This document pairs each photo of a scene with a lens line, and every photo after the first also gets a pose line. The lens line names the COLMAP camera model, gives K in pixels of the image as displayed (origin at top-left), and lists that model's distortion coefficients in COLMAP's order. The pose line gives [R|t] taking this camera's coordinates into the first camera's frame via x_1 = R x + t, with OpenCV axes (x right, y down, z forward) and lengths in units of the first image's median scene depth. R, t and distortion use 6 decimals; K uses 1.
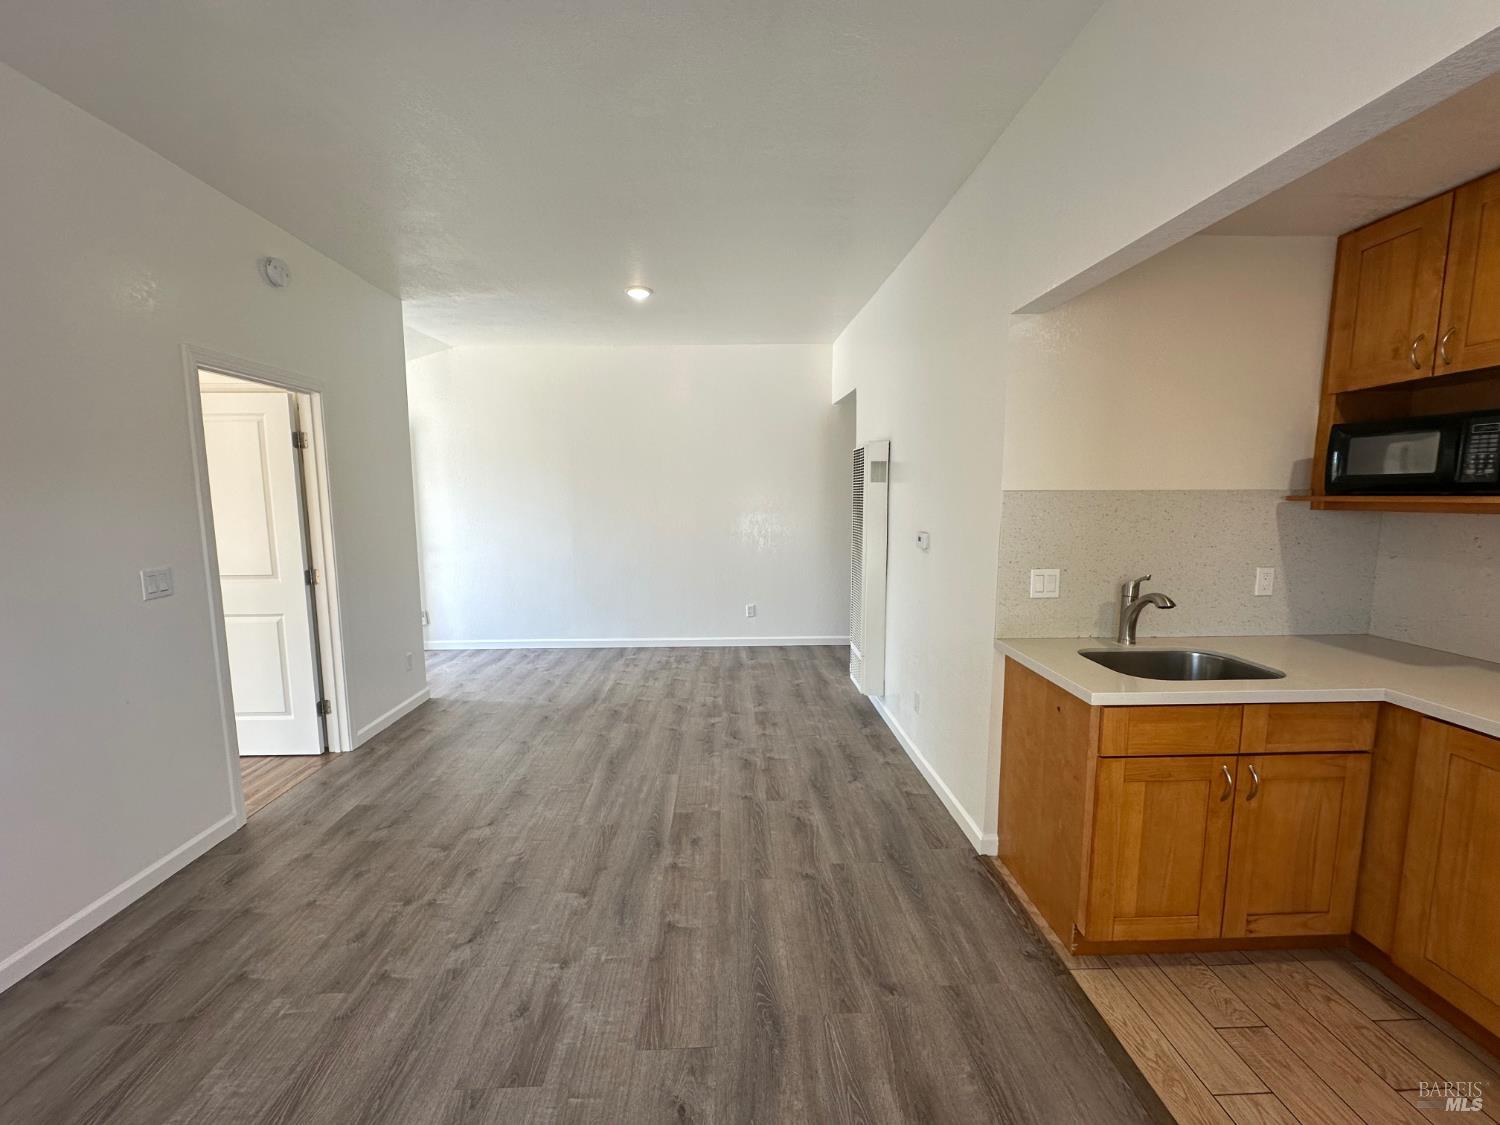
lens RADIAL K [[598.3, 0, 748.9], [0, 598.3, 562.2], [0, 0, 1]] dist [-0.003178, 0.001202]
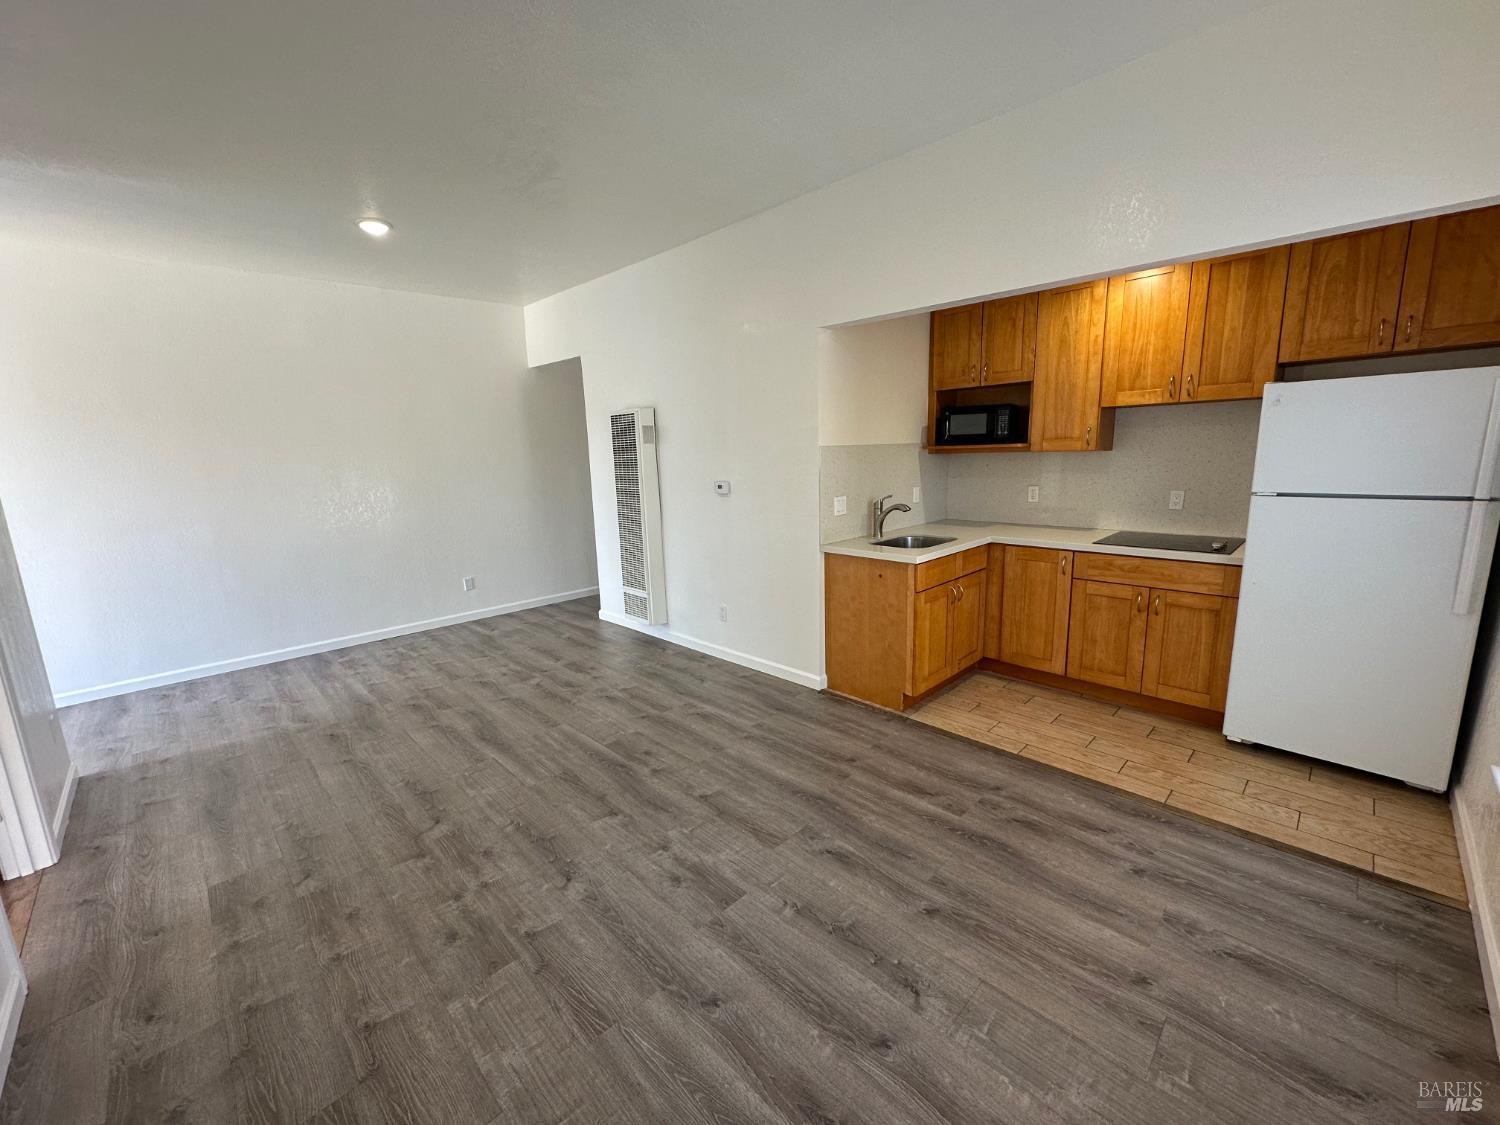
lens RADIAL K [[598.3, 0, 748.9], [0, 598.3, 562.2], [0, 0, 1]] dist [-0.003178, 0.001202]
pose [[0.737744, -0.144545, 0.659425, -0.737887], [0.105720, 0.989493, 0.098620, 0.002169], [-0.666752, -0.003041, 0.745274, -0.006026]]
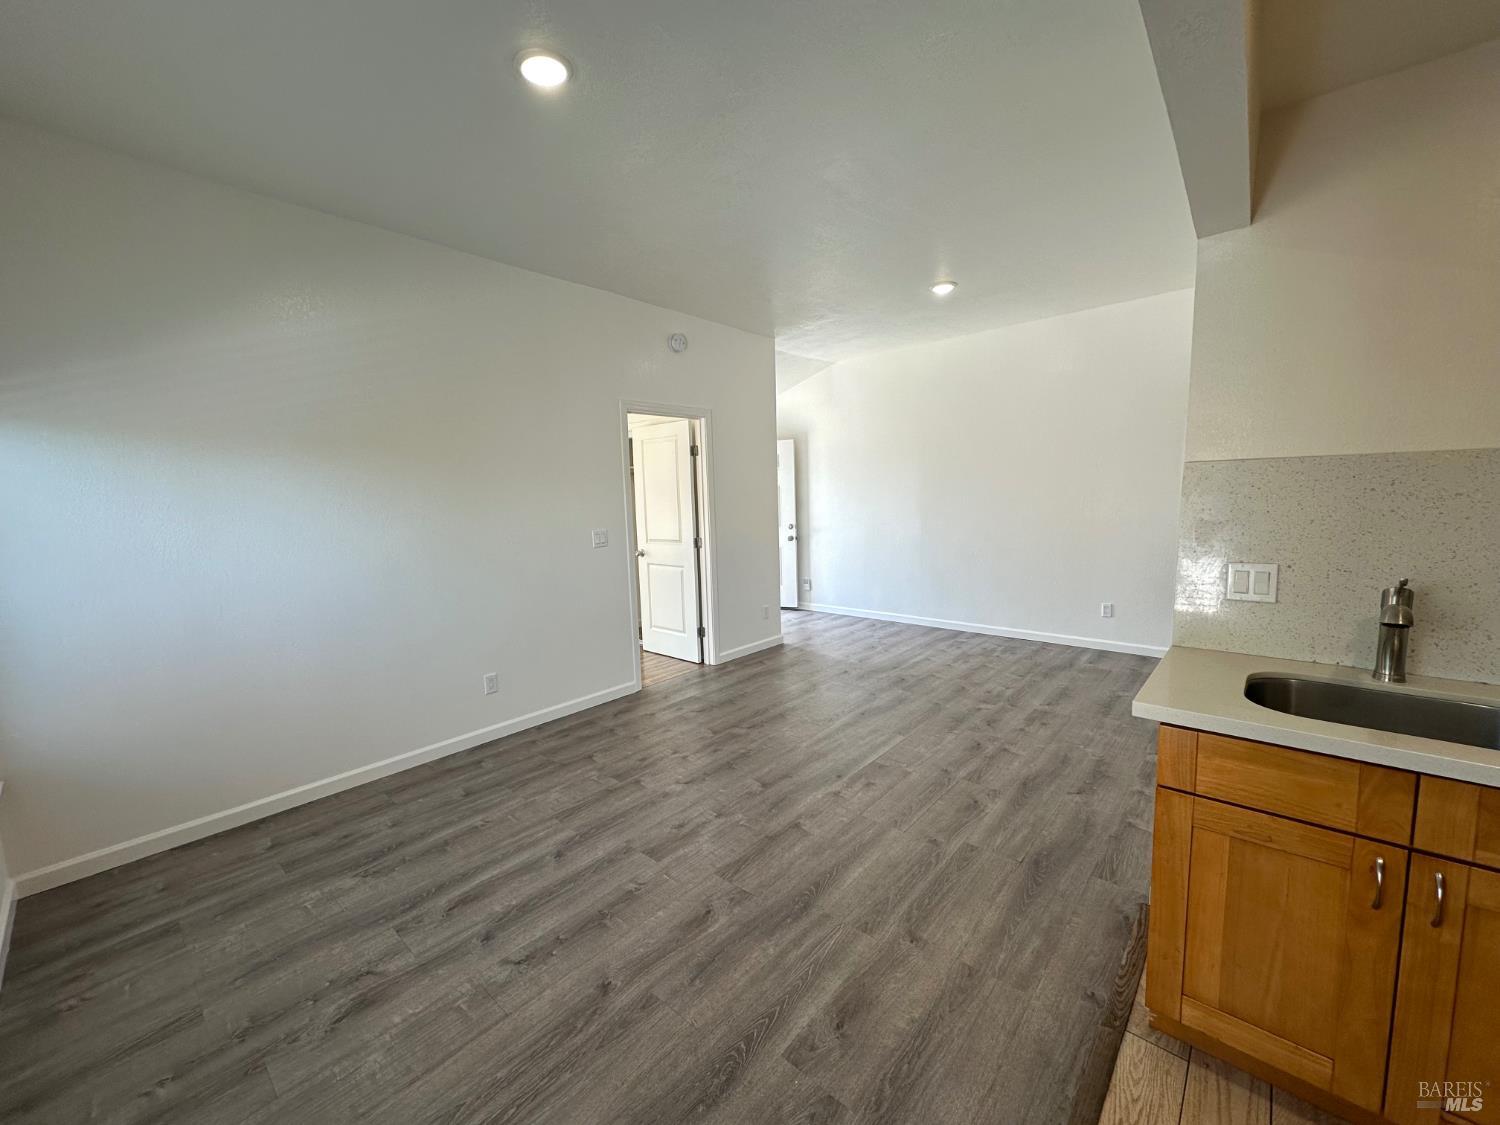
lens RADIAL K [[598.3, 0, 748.9], [0, 598.3, 562.2], [0, 0, 1]] dist [-0.003178, 0.001202]
pose [[0.724711, 0.063941, -0.686080, 0.555606], [-0.052410, 0.997916, 0.037643, 0.015082], [0.687057, 0.008678, 0.726552, 0.013471]]
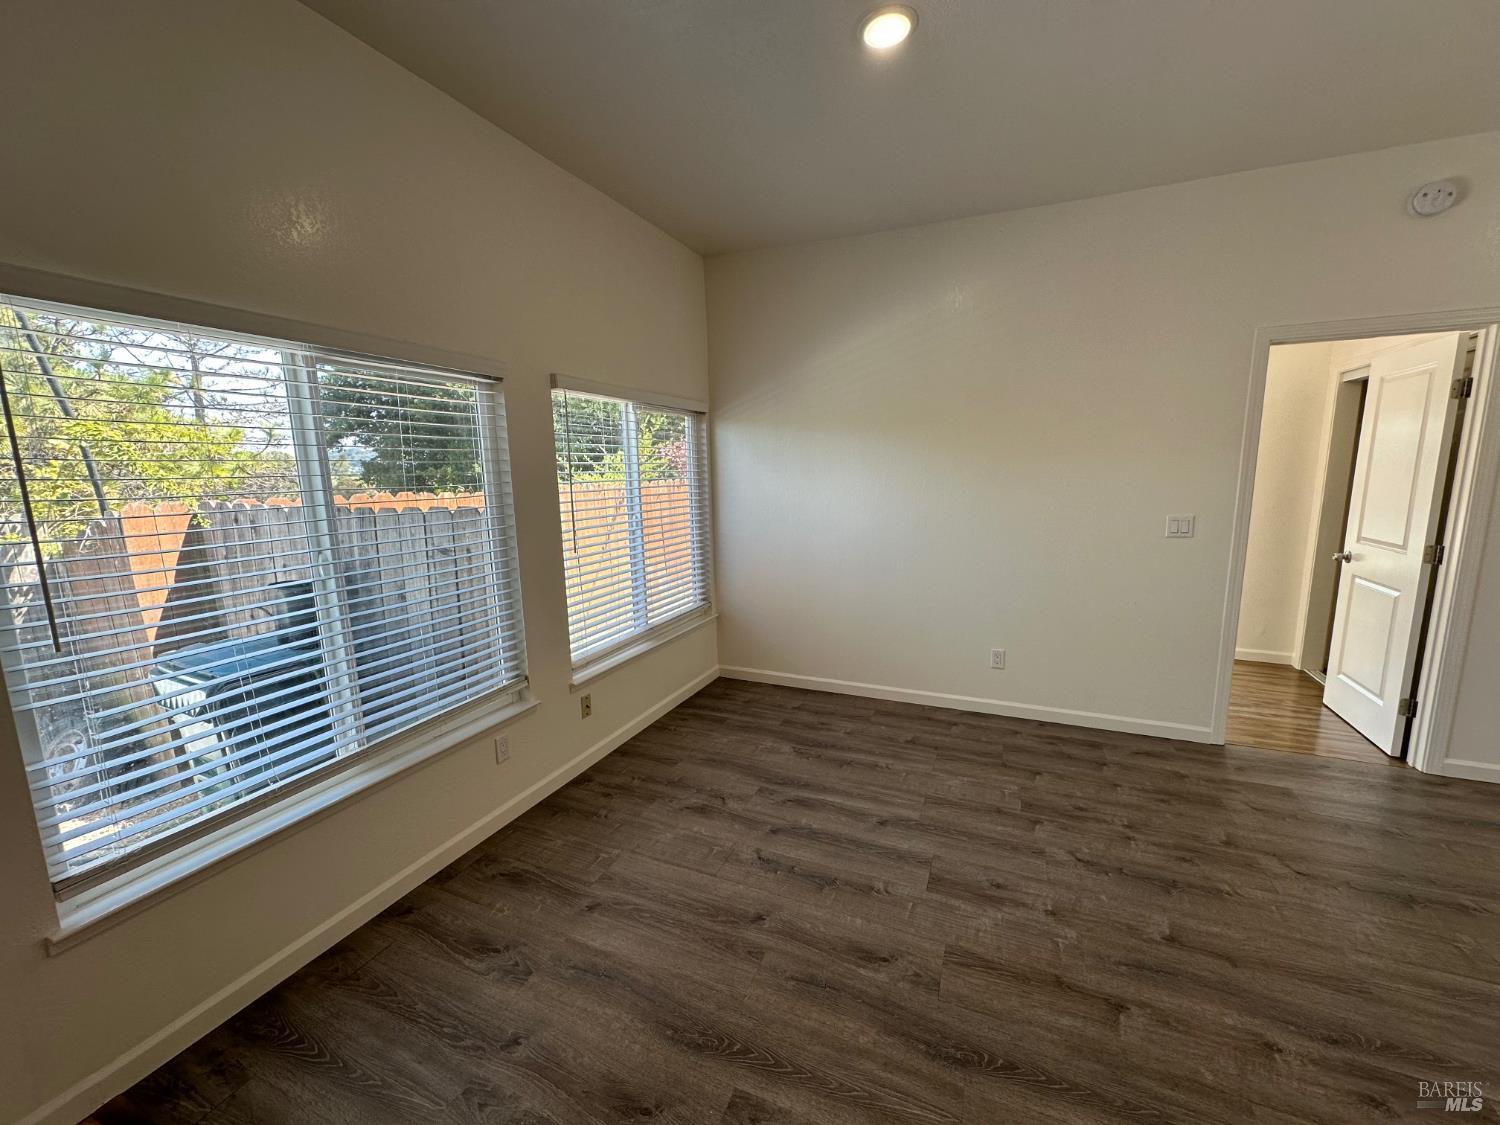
lens RADIAL K [[598.3, 0, 748.9], [0, 598.3, 562.2], [0, 0, 1]] dist [-0.003178, 0.001202]
pose [[-0.435702, 0.151554, -0.887240, 0.626525], [-0.084456, 0.974490, 0.207932, -0.083111], [0.896120, 0.165530, -0.411788, 0.704944]]
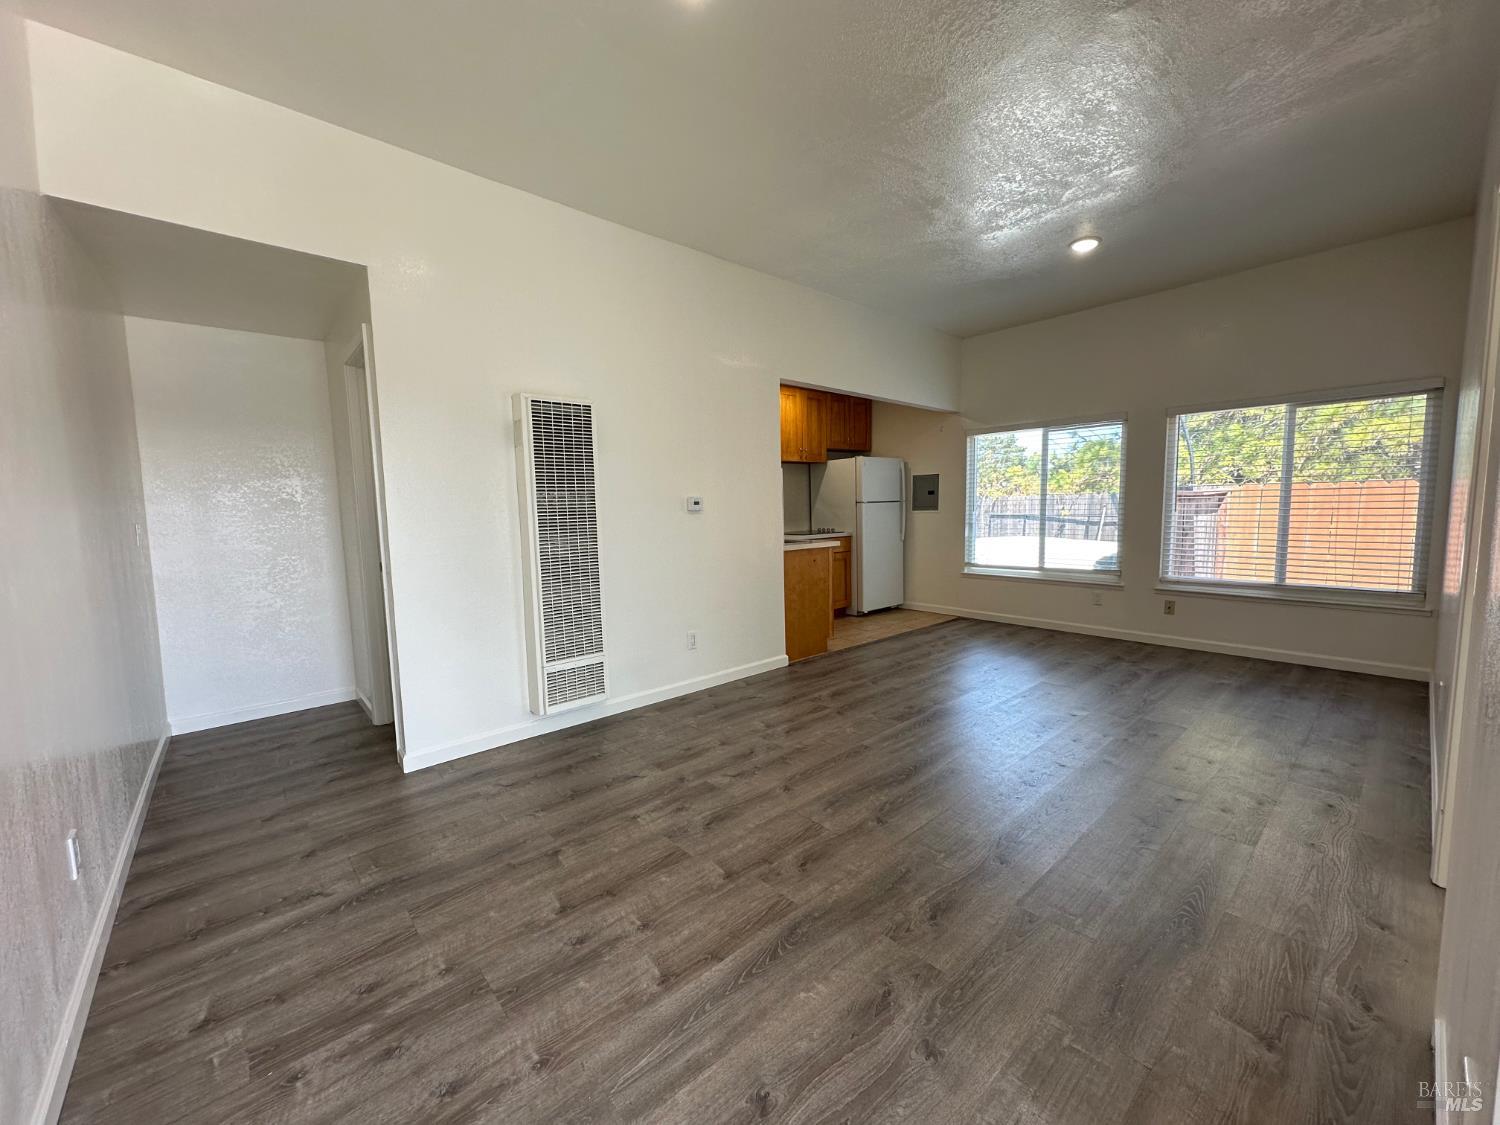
lens RADIAL K [[598.3, 0, 748.9], [0, 598.3, 562.2], [0, 0, 1]] dist [-0.003178, 0.001202]
pose [[-0.634887, -0.055900, 0.770580, -1.005633], [0.114155, 0.979645, 0.165119, -0.150161], [-0.764125, 0.192798, -0.615583, 2.309195]]
